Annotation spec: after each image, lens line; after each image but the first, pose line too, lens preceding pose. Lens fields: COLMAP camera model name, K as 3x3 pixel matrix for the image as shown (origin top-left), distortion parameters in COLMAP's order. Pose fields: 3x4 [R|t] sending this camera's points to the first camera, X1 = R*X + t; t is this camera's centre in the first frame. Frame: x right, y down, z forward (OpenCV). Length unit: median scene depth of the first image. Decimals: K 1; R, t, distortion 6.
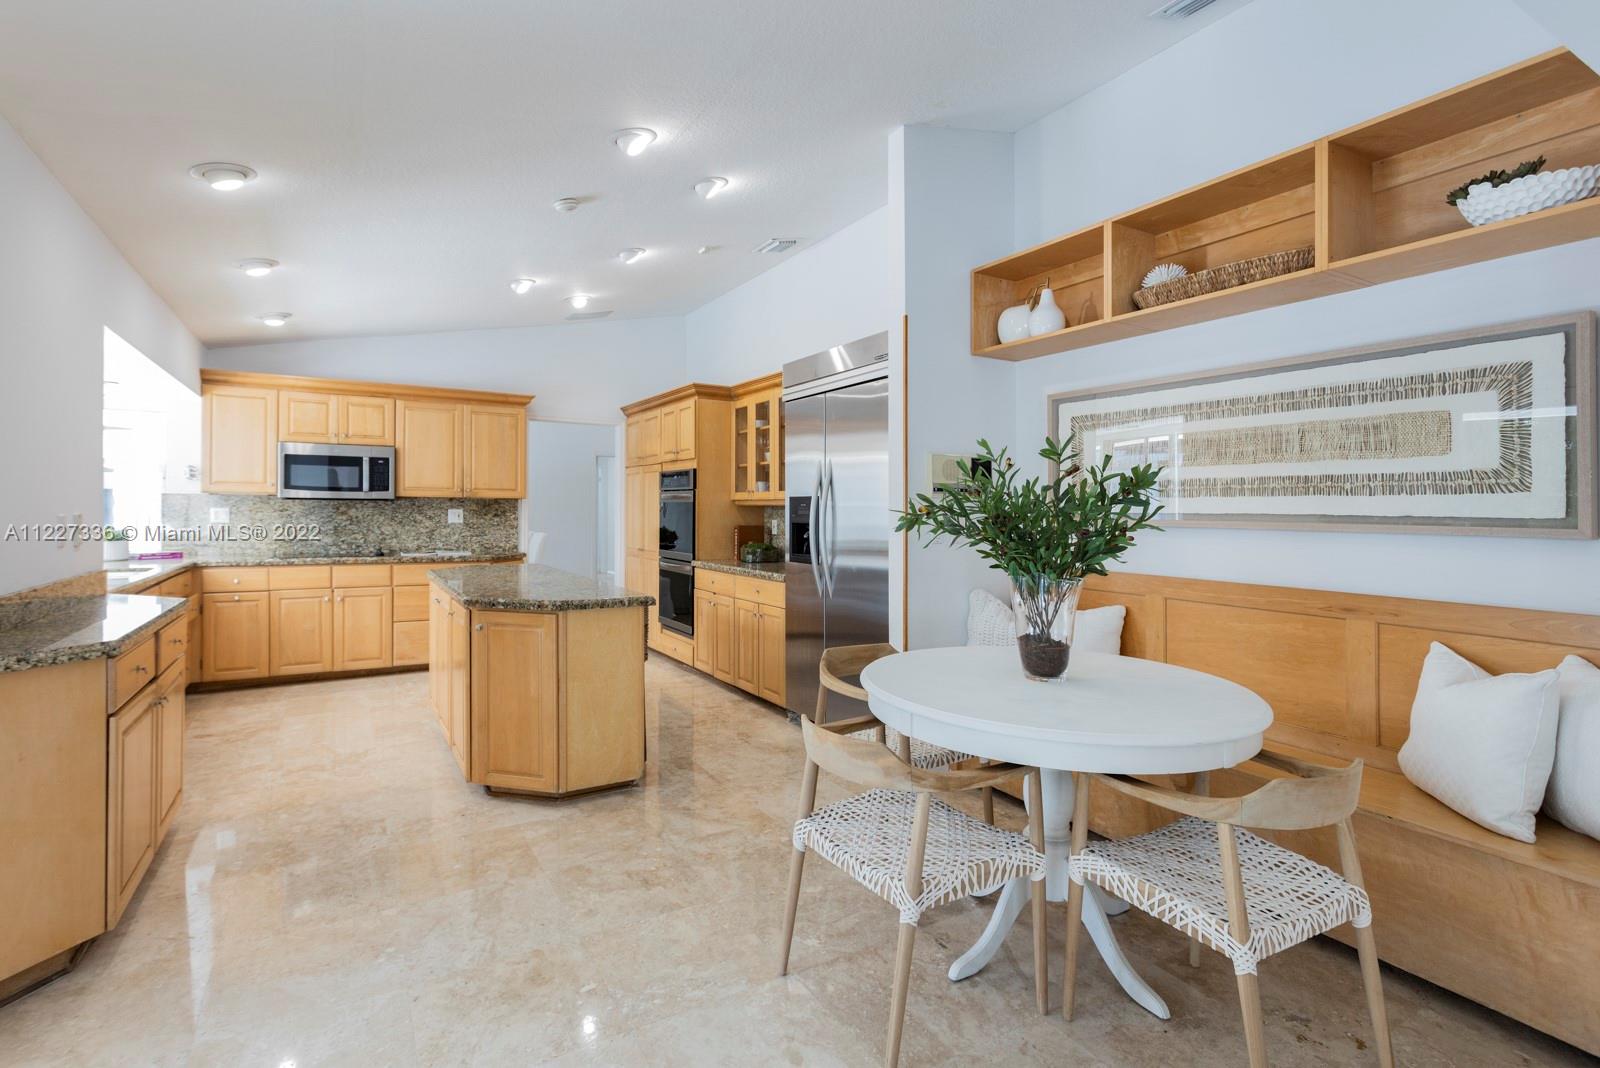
lens RADIAL K [[761.8, 0, 835.0], [0, 761.8, 513.9], [0, 0, 1]] dist [-0.001050, 0.000405]
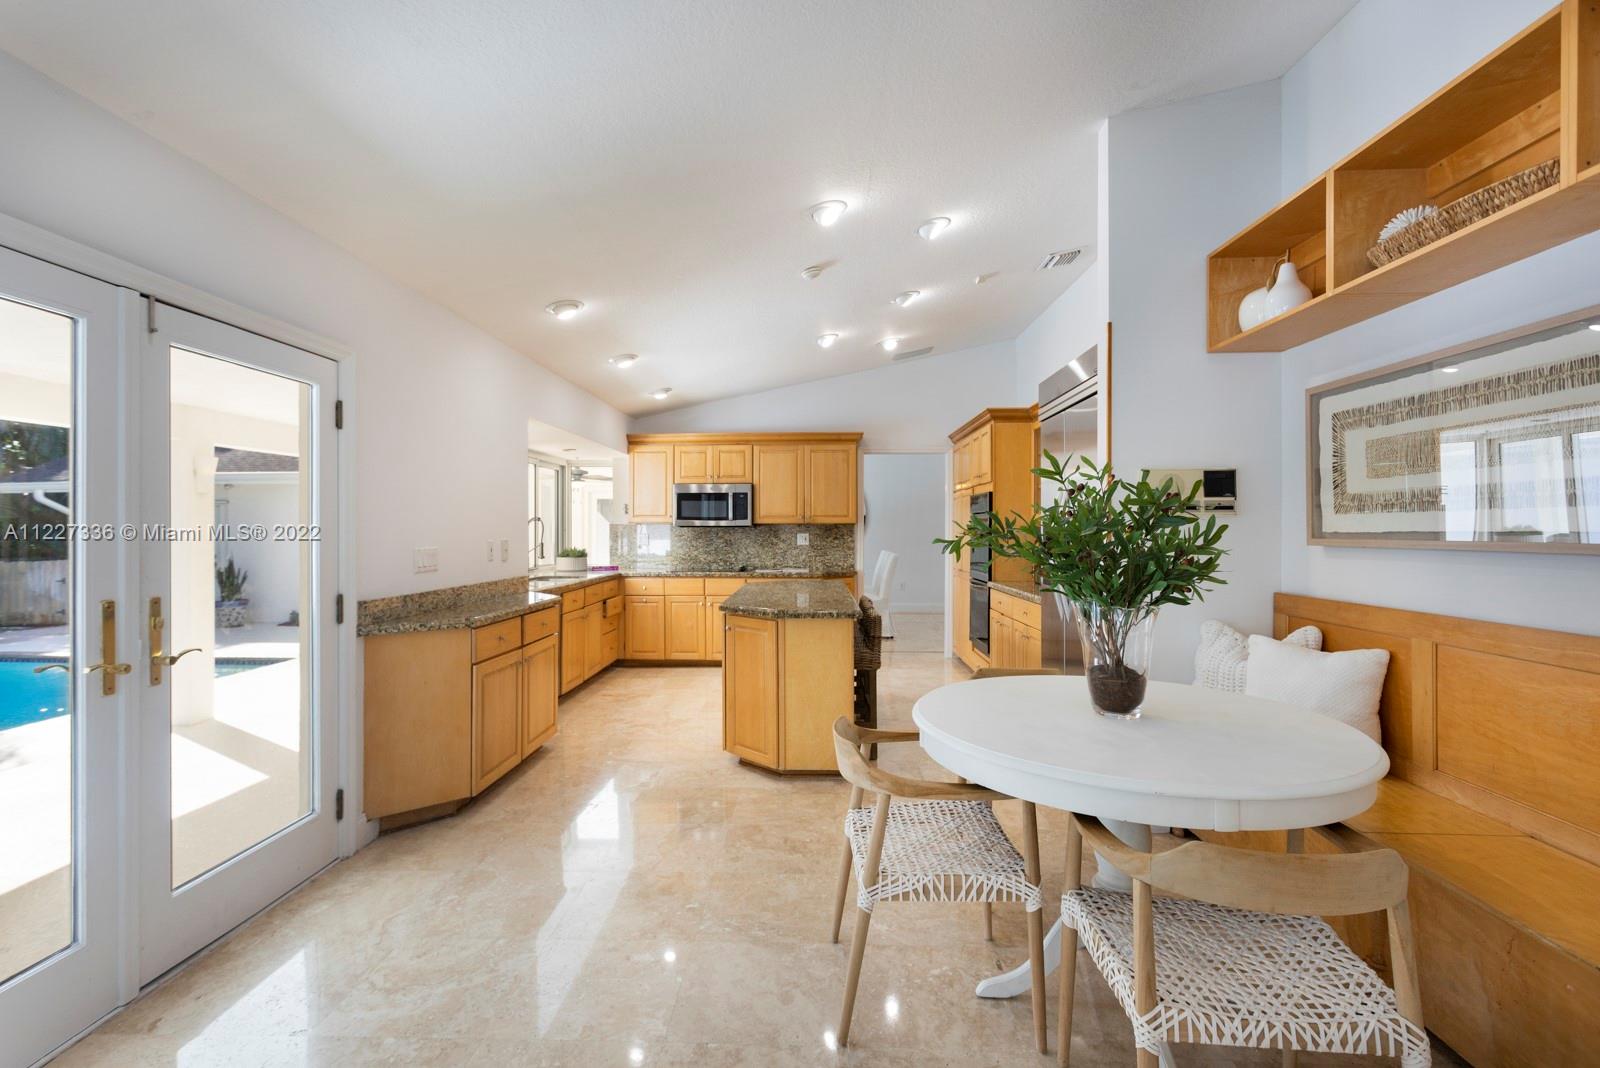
lens RADIAL K [[776.7, 0, 832.9], [0, 776.7, 538.3], [0, 0, 1]] dist [0.002000, 0.000618]
pose [[0.838013, -0.005765, -0.545620, 0.314159], [0.007998, 0.999967, 0.001719, -0.000235], [0.545592, -0.005805, 0.838031, 0.016466]]
